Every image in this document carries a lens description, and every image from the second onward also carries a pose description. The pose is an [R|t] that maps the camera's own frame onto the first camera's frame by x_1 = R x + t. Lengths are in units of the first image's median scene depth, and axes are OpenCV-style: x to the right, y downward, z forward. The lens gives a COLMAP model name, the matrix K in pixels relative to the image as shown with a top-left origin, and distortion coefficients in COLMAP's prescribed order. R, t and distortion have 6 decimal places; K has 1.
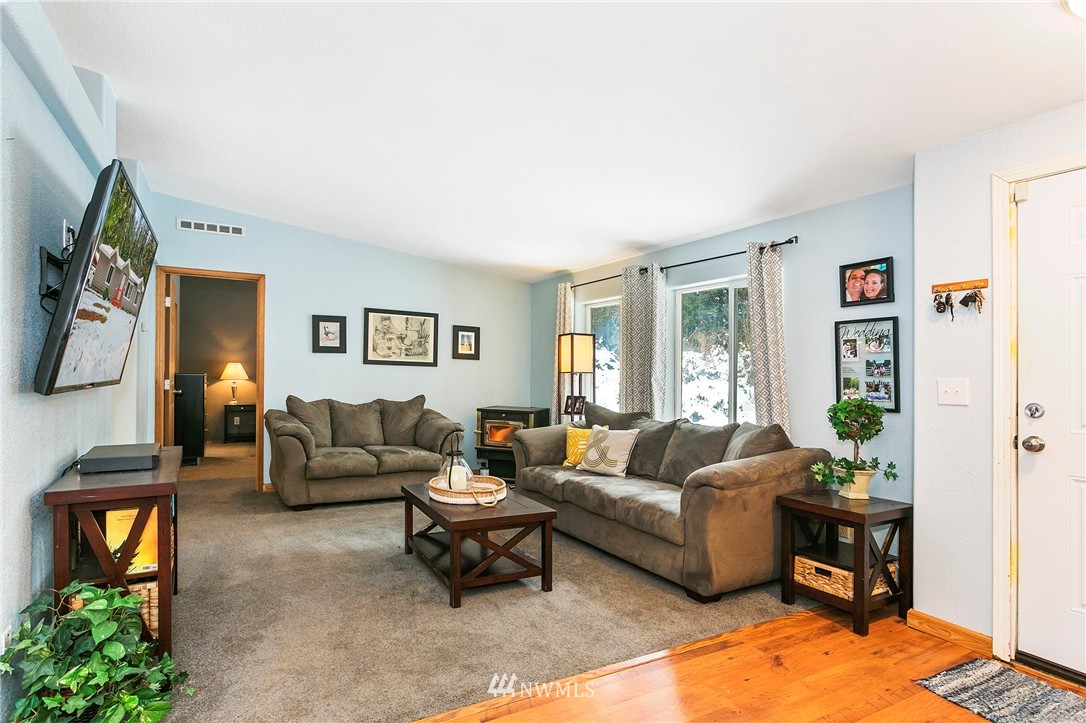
lens RADIAL K [[561.2, 0, 543.0], [0, 561.2, 361.5], [0, 0, 1]] dist [0.000728, 0.000159]
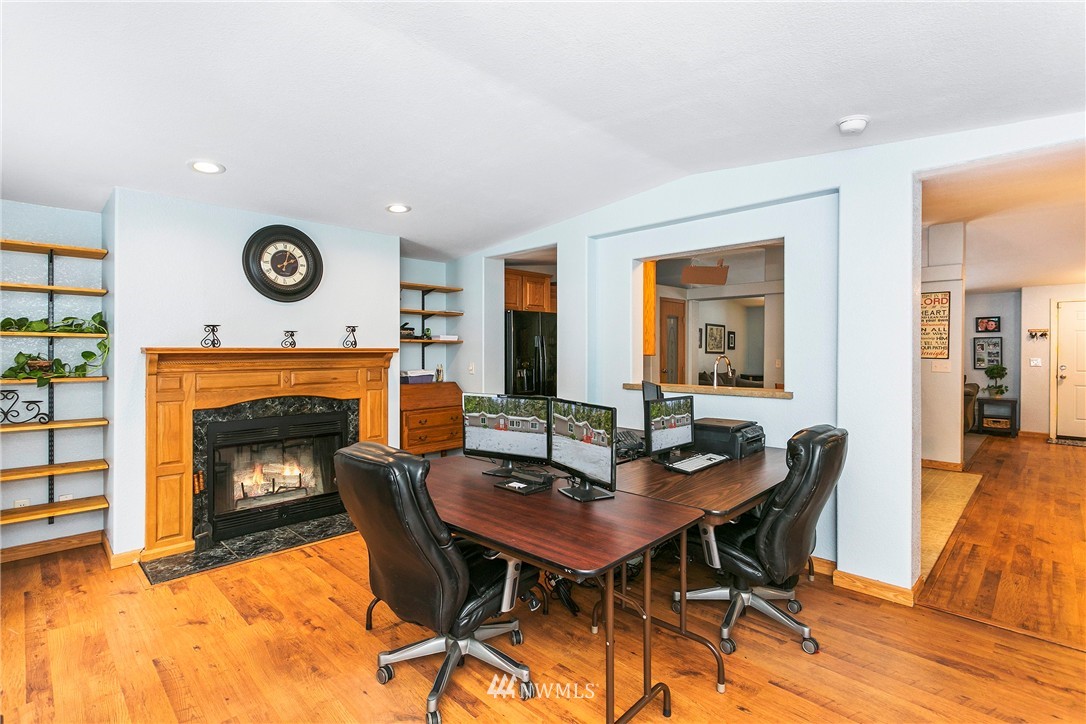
lens RADIAL K [[522.6, 0, 539.0], [0, 522.6, 351.7], [0, 0, 1]] dist [0.001367, 0.000776]
pose [[0.959601, -0.018261, 0.280770, -2.397023], [0.010239, 0.999497, 0.030012, -0.106925], [-0.281177, -0.025925, 0.959306, -0.923793]]
